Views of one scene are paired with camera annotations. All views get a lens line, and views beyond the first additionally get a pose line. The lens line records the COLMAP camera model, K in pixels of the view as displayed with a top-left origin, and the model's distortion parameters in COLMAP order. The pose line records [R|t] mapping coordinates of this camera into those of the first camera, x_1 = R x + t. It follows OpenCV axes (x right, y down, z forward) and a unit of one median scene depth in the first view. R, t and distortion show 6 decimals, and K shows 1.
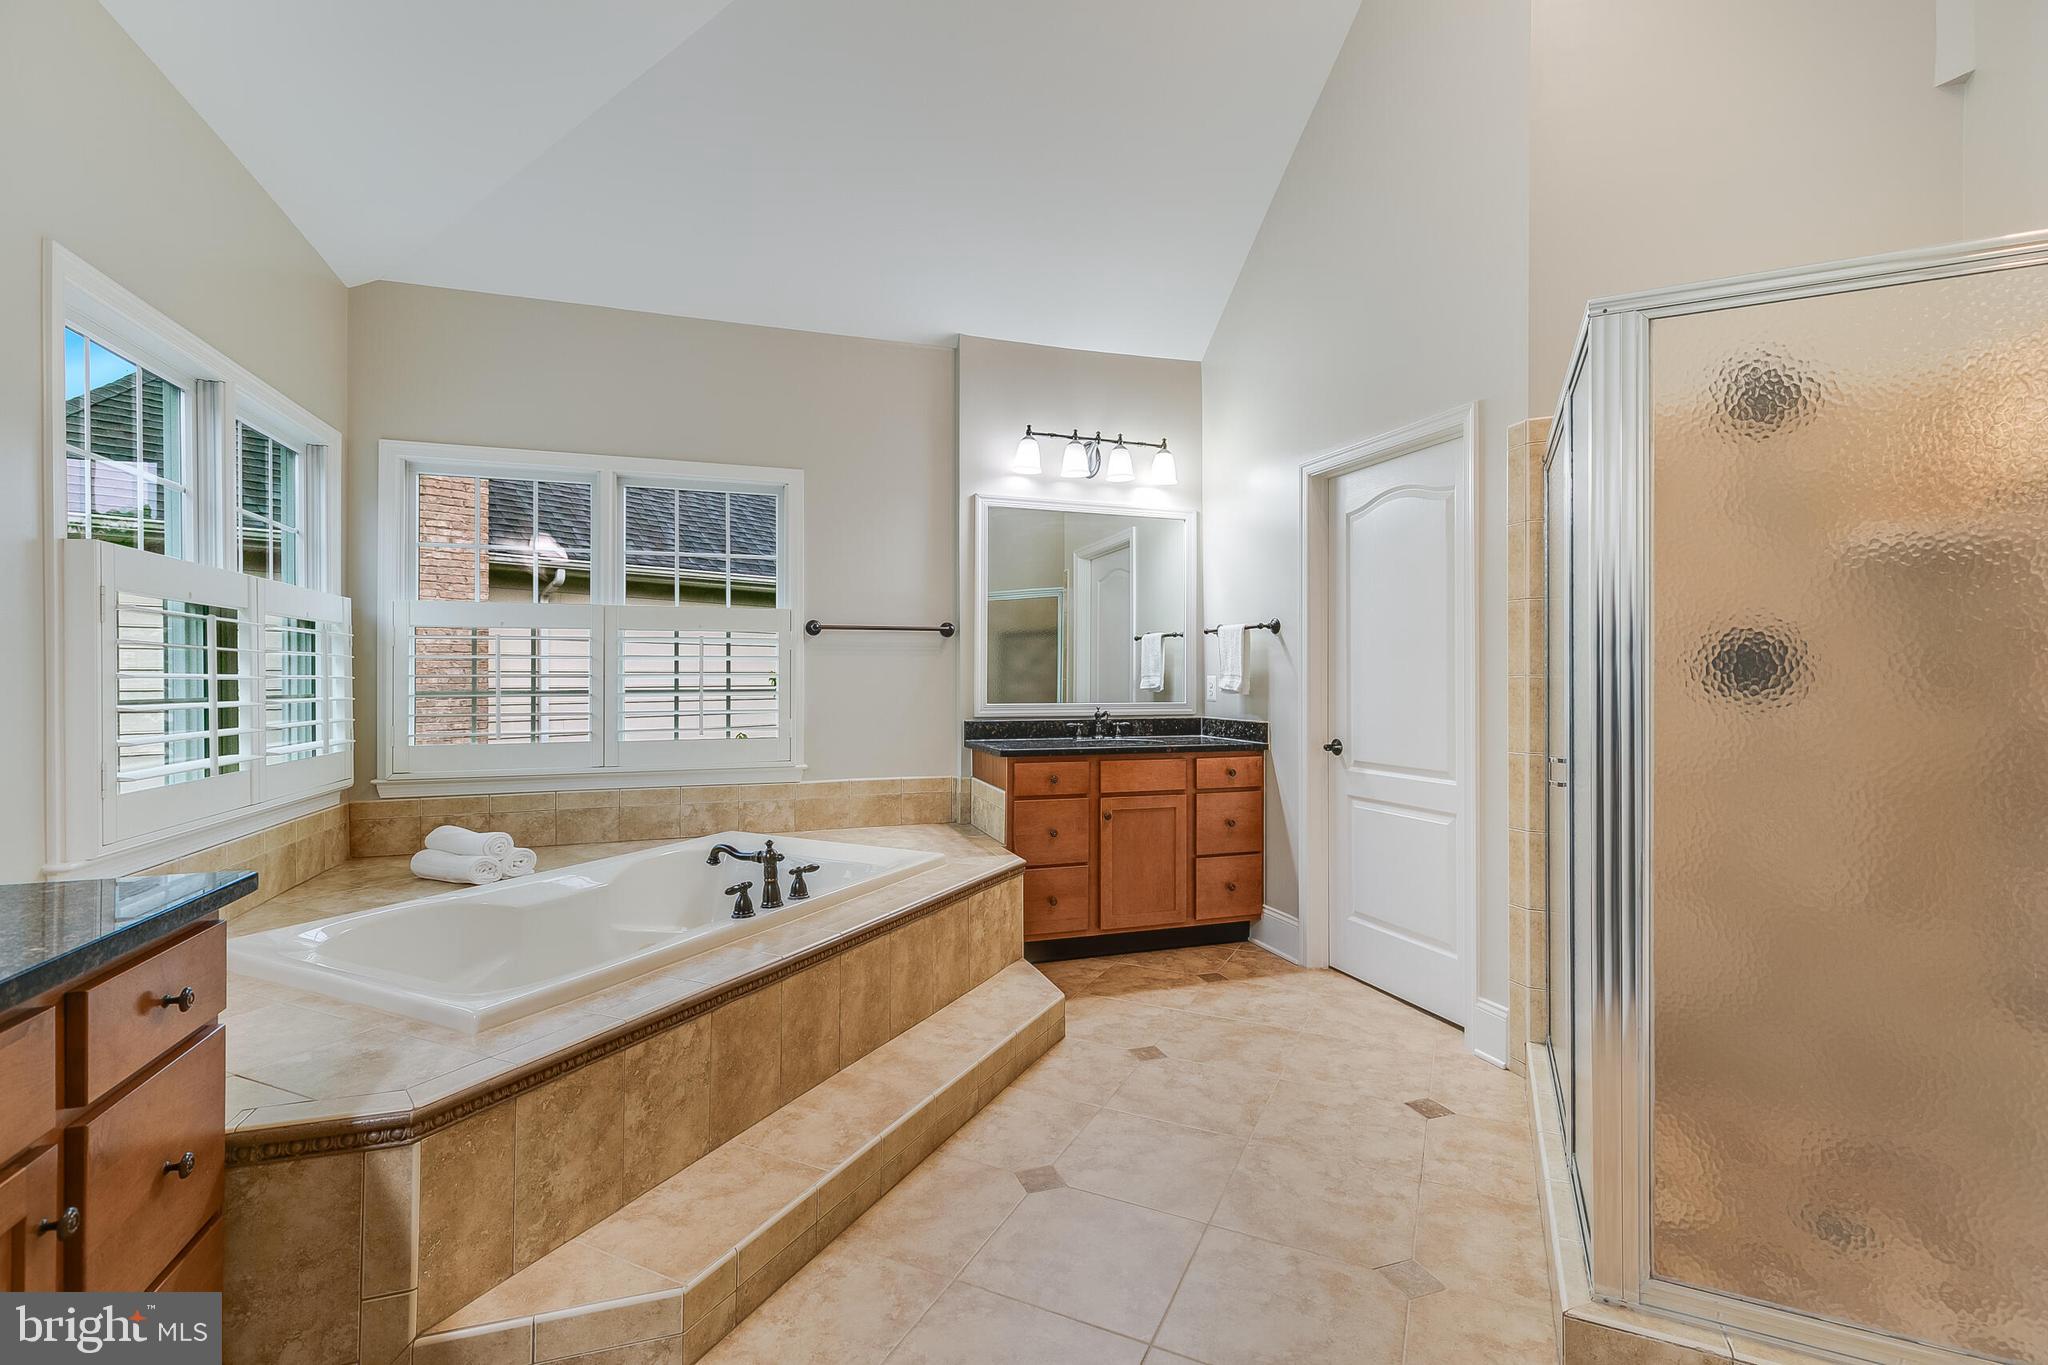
lens RADIAL K [[920.4, 0, 1018.1], [0, 920.4, 672.0], [0, 0, 1]] dist [0.011021, -0.002611]
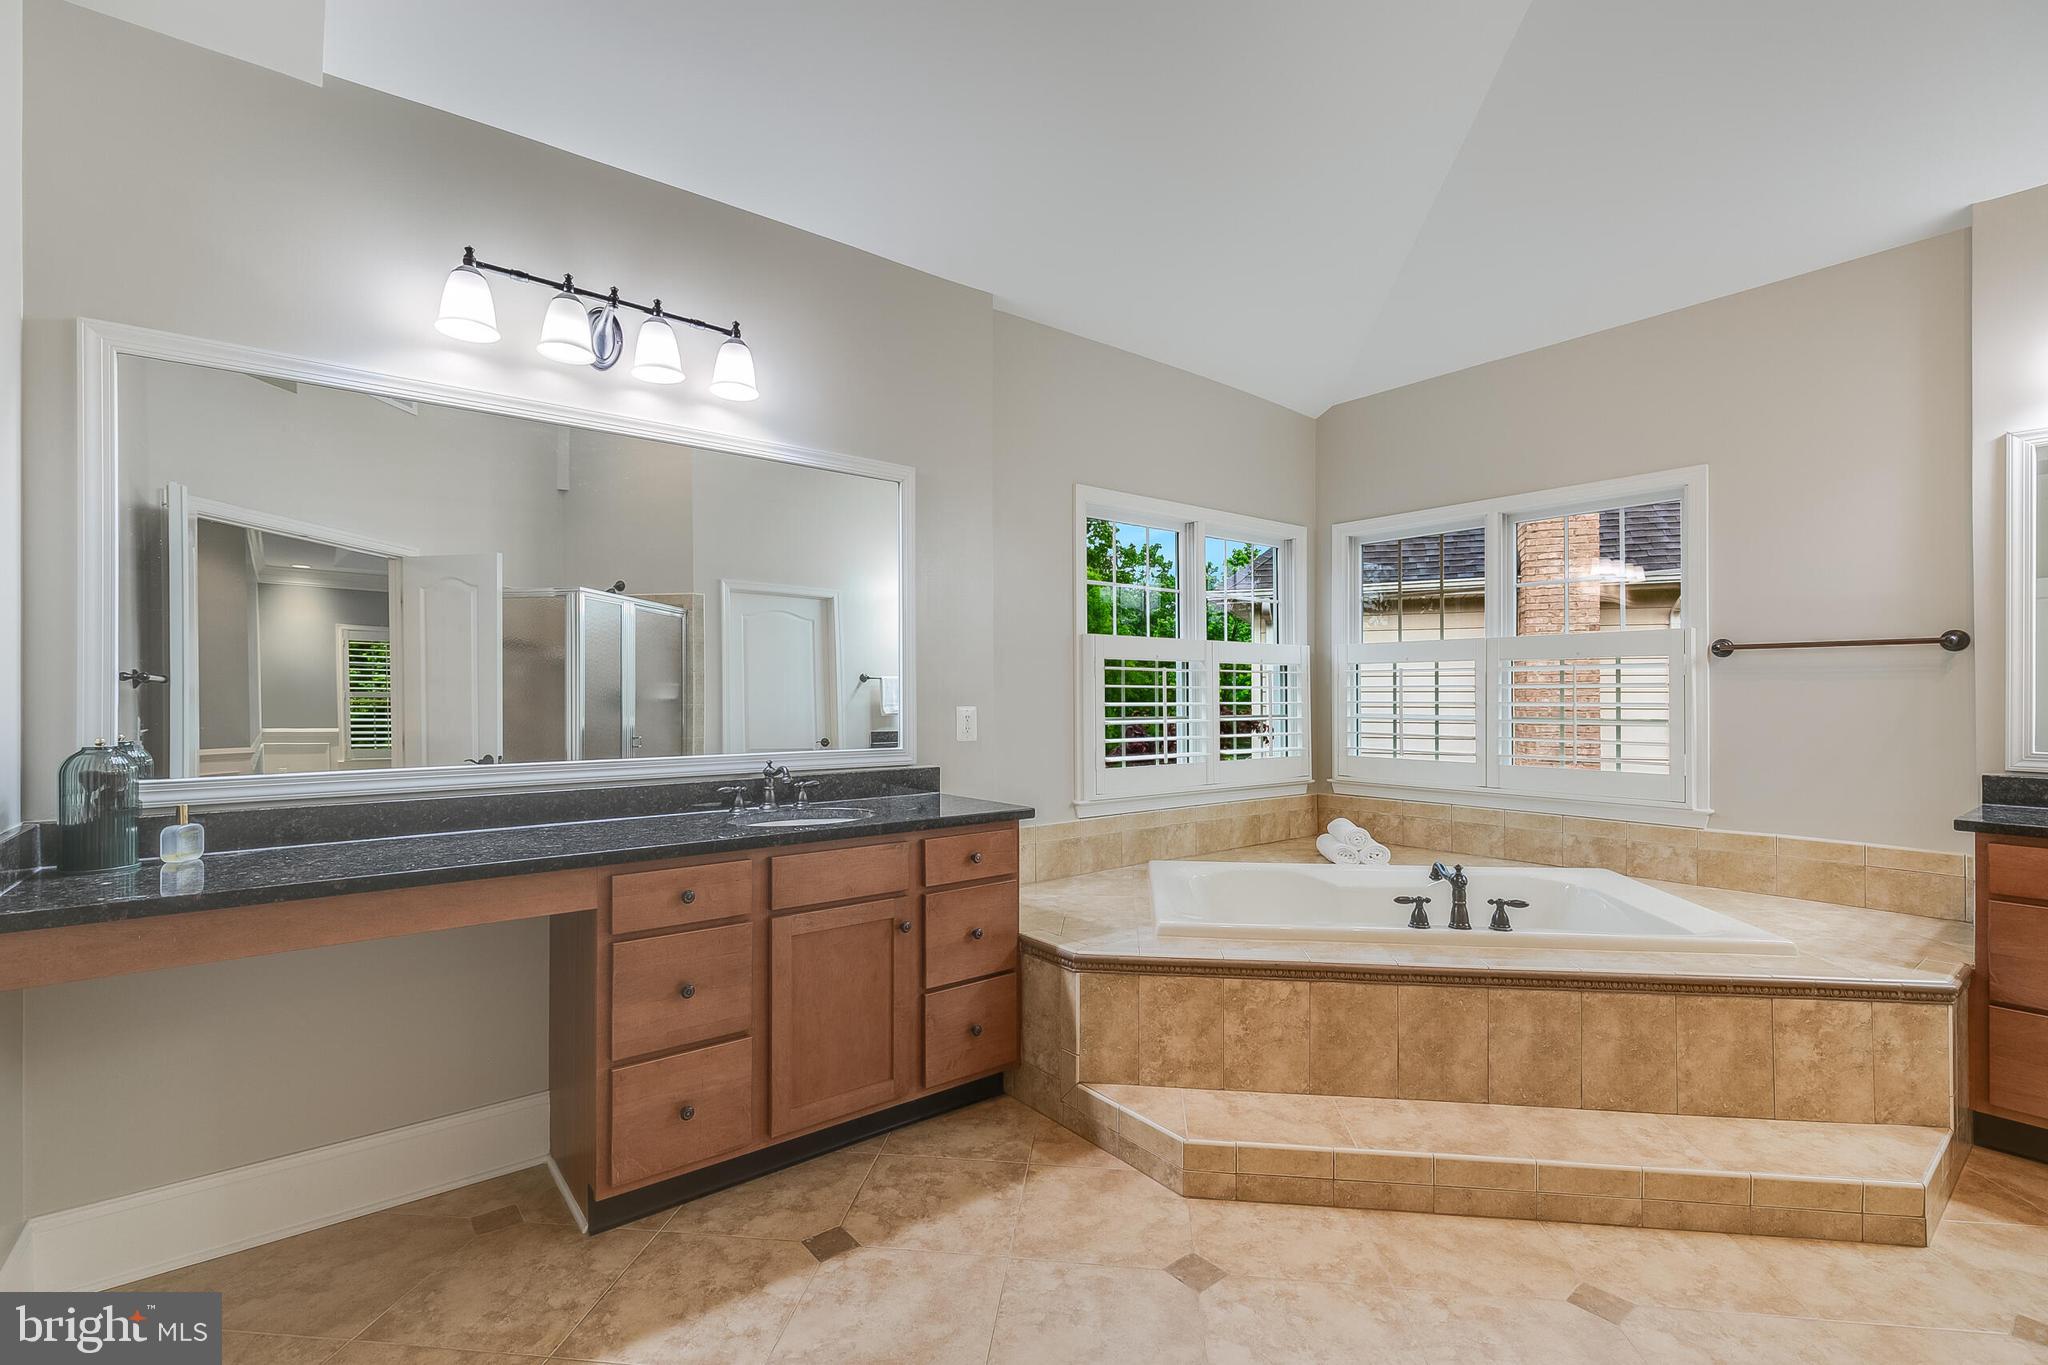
lens RADIAL K [[920.4, 0, 1022.3], [0, 920.4, 687.3], [0, 0, 1]] dist [0.011021, -0.002611]
pose [[0.335417, -0.004588, -0.942059, 0.545349], [0.004790, 0.999984, -0.003164, -0.019157], [0.942058, -0.003451, 0.335433, 0.171500]]
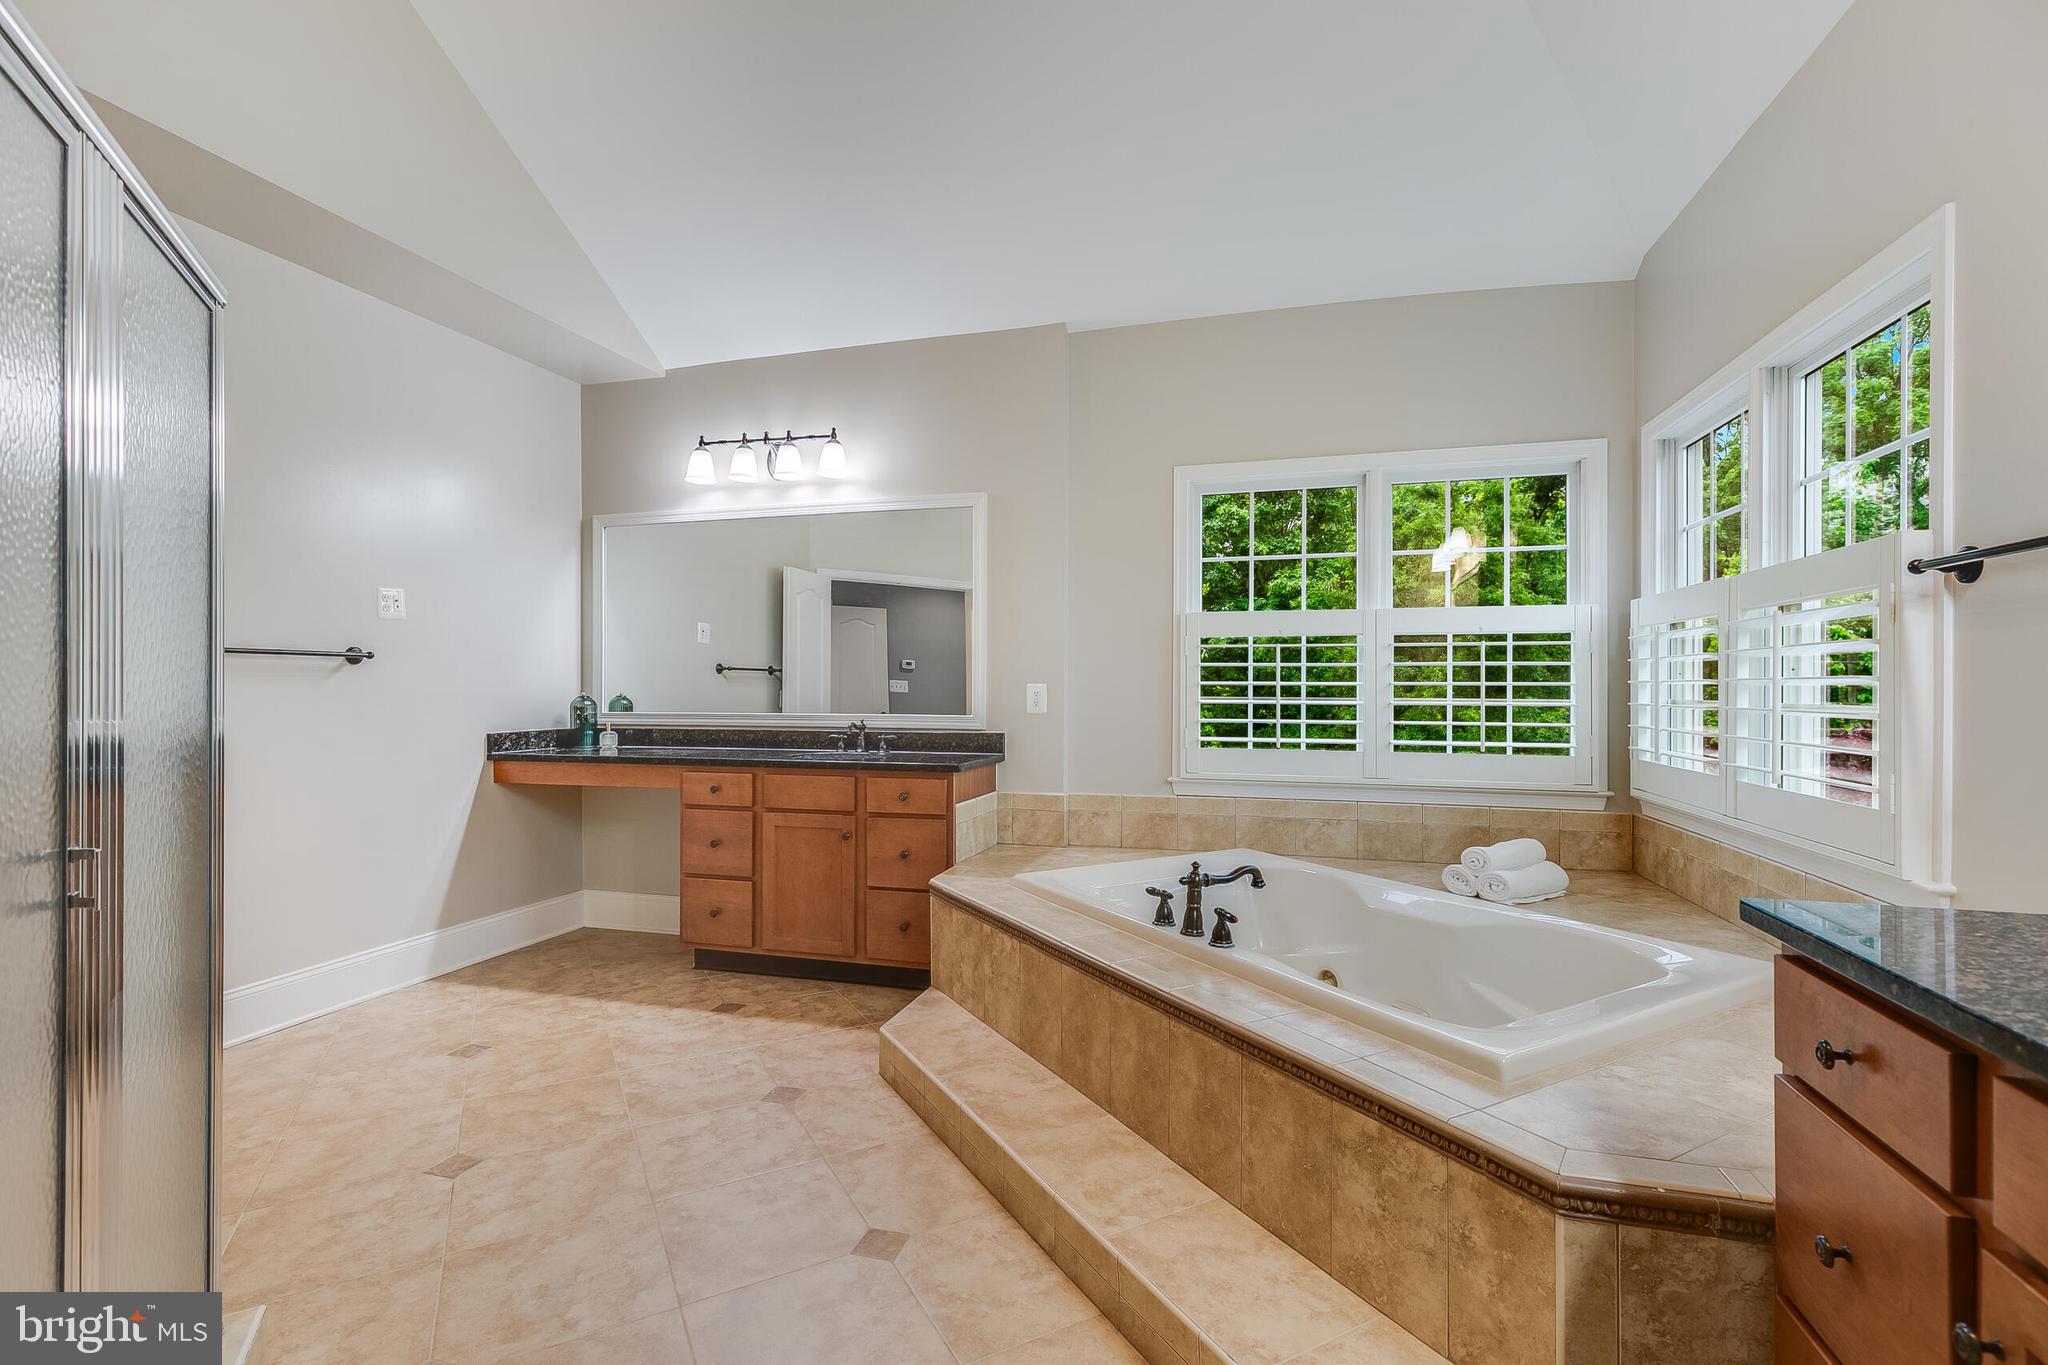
lens RADIAL K [[920.4, 0, 1022.5], [0, 920.4, 684.3], [0, 0, 1]] dist [0.011021, -0.002611]
pose [[-0.573194, 0.001275, -0.819419, 0.562903], [0.006561, 0.999974, -0.003033, 0.007741], [0.819394, -0.007114, -0.573187, 1.350913]]
